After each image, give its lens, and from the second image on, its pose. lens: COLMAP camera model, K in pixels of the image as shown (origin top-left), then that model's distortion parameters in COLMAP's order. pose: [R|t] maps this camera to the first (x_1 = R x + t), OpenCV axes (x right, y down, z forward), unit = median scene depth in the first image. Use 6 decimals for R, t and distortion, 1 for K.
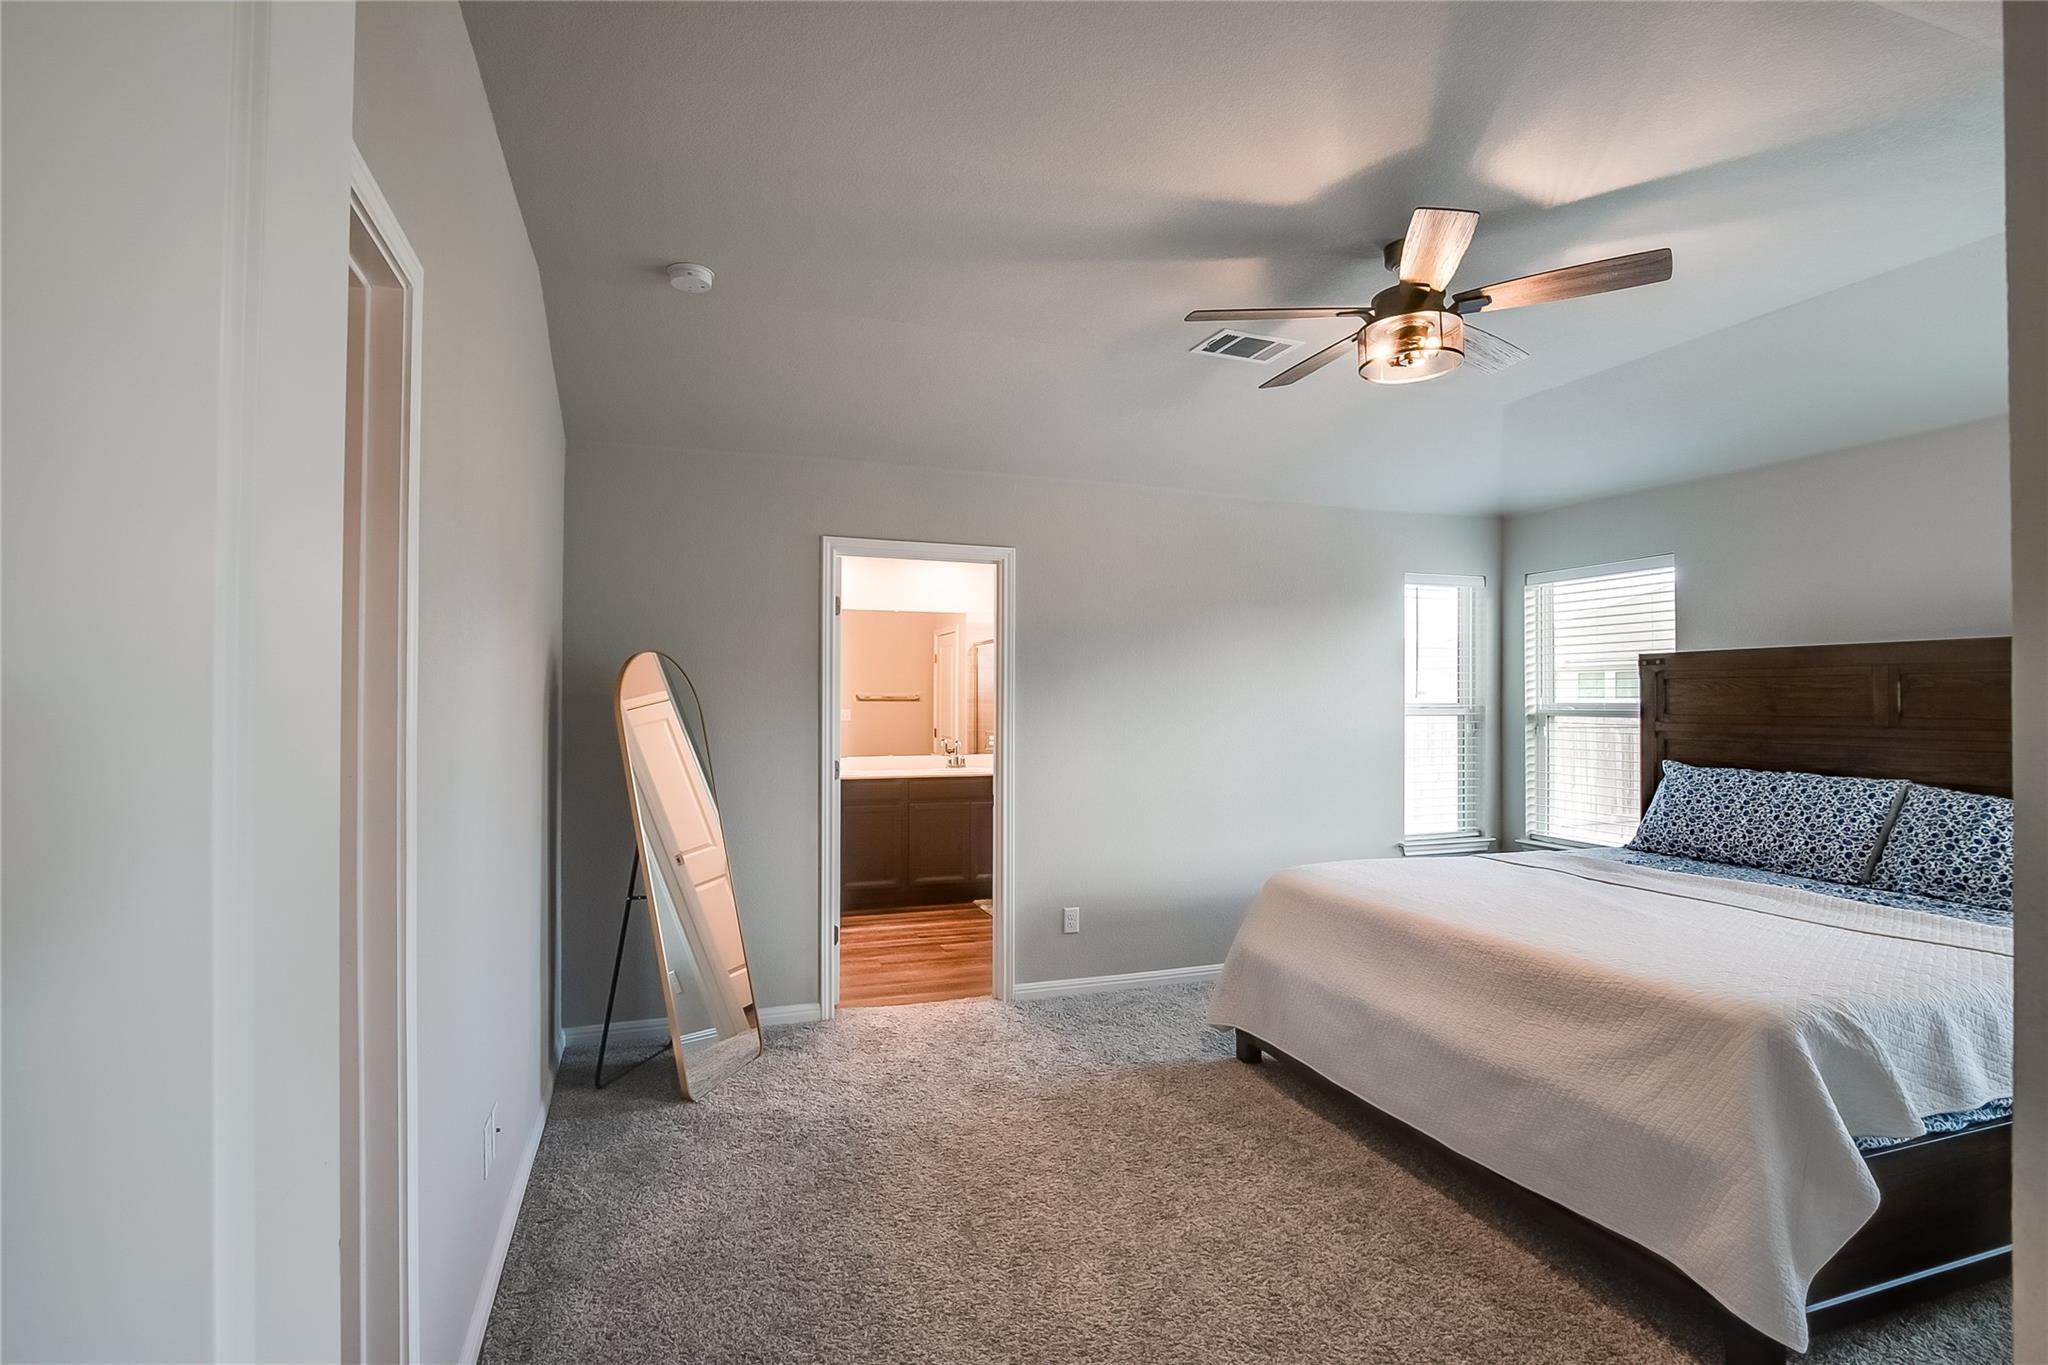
lens RADIAL K [[943.9, 0, 1021.0], [0, 943.9, 688.2], [0, 0, 1]] dist [-0.035186, 0.007033]
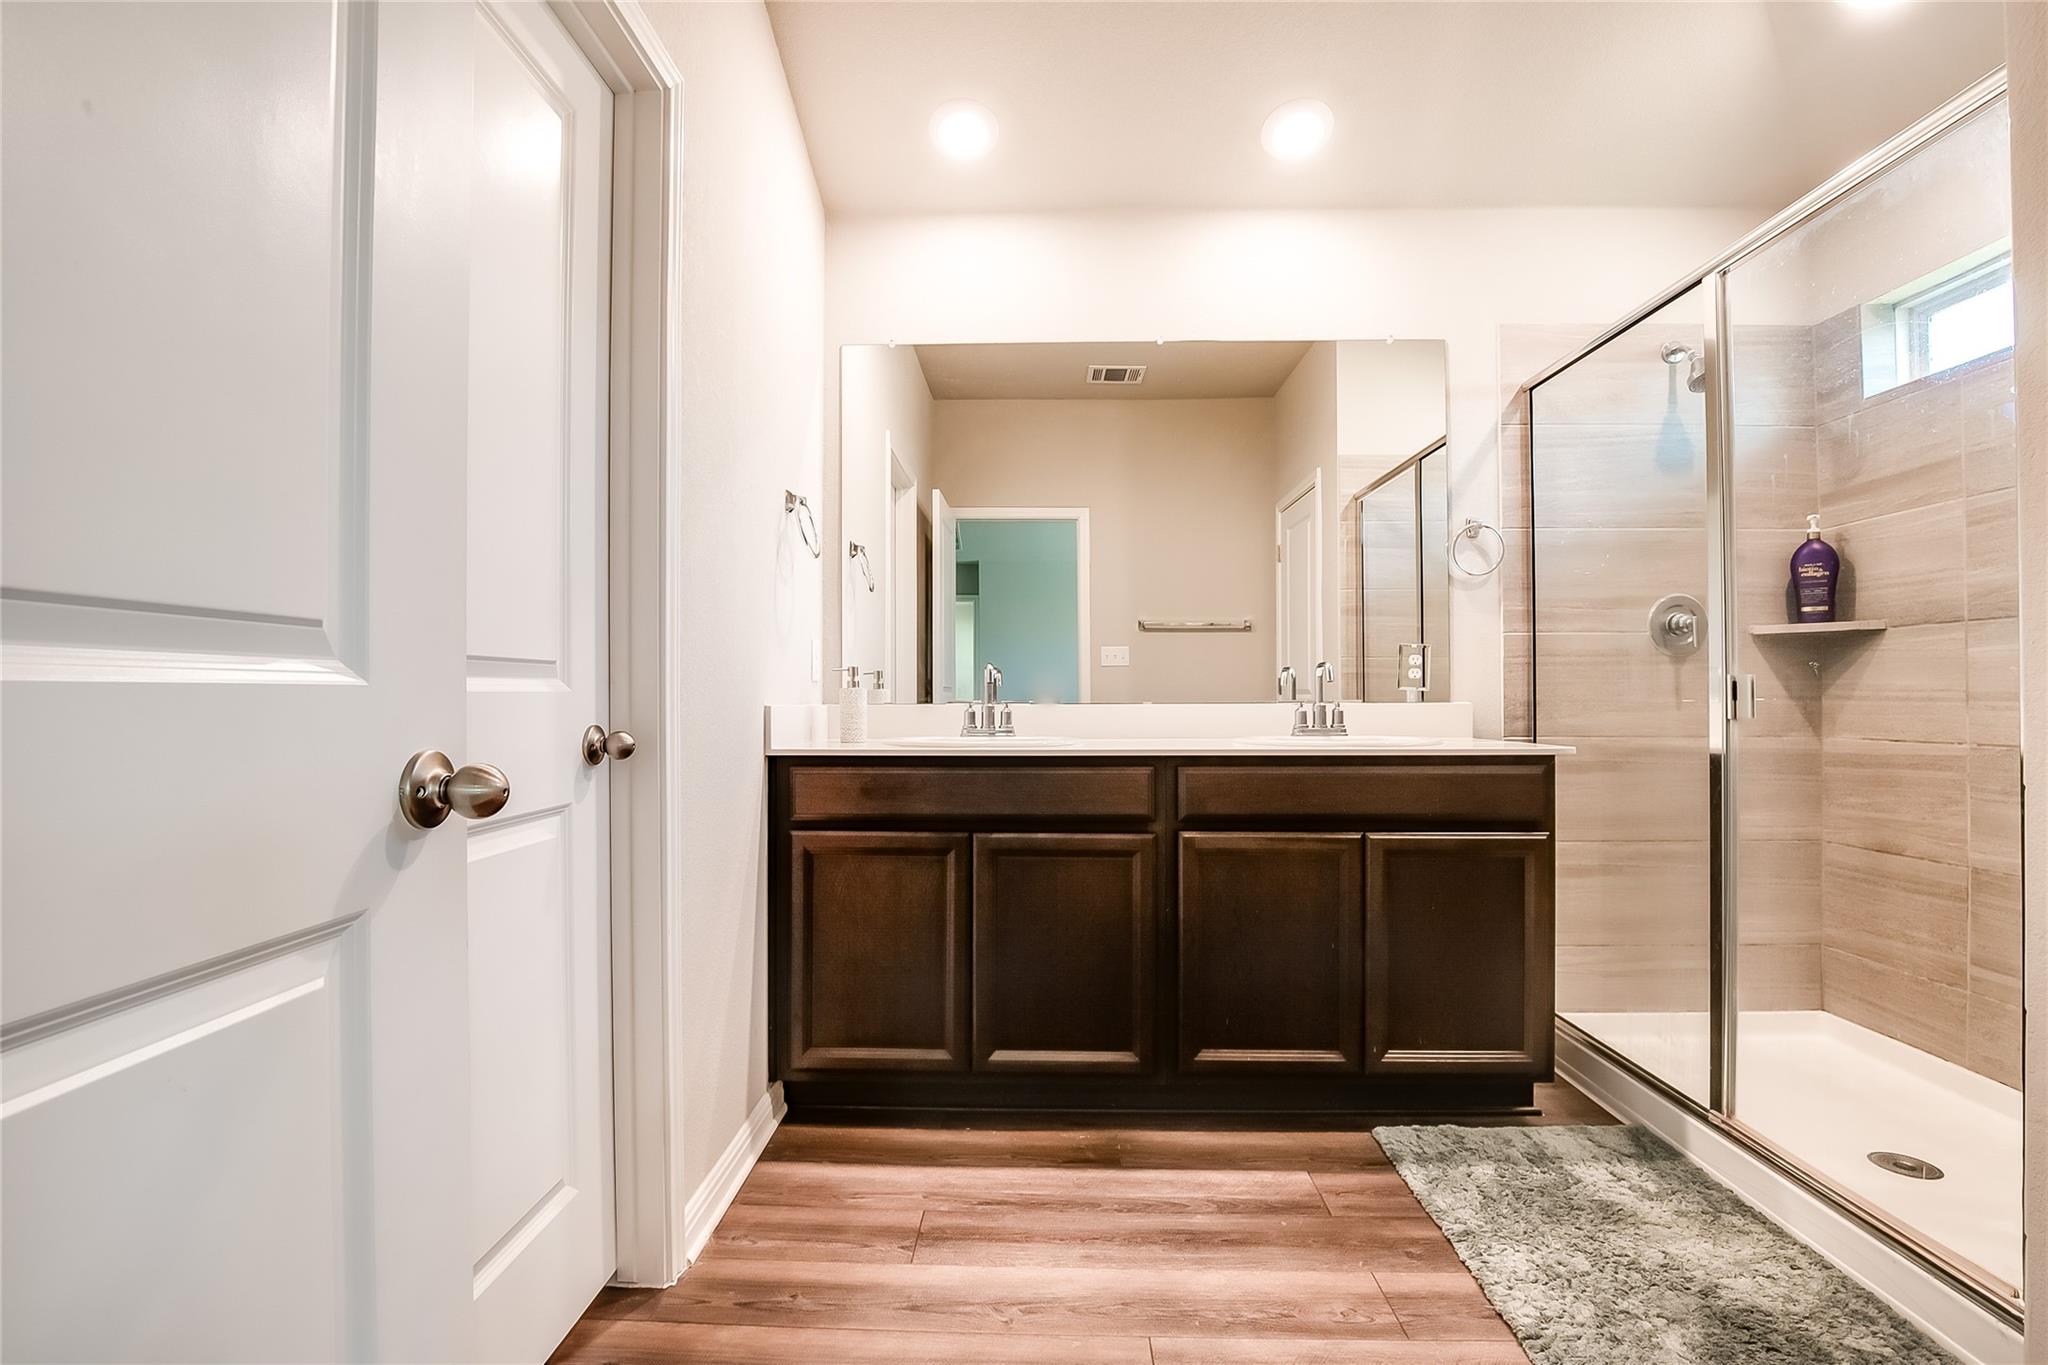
lens RADIAL K [[943.9, 0, 1029.2], [0, 943.9, 688.0], [0, 0, 1]] dist [-0.035186, 0.007033]
pose [[0.931932, -0.014617, -0.362340, -0.031854], [0.016525, 0.999861, 0.002165, 0.049917], [0.362258, -0.008005, 0.932044, 0.479223]]
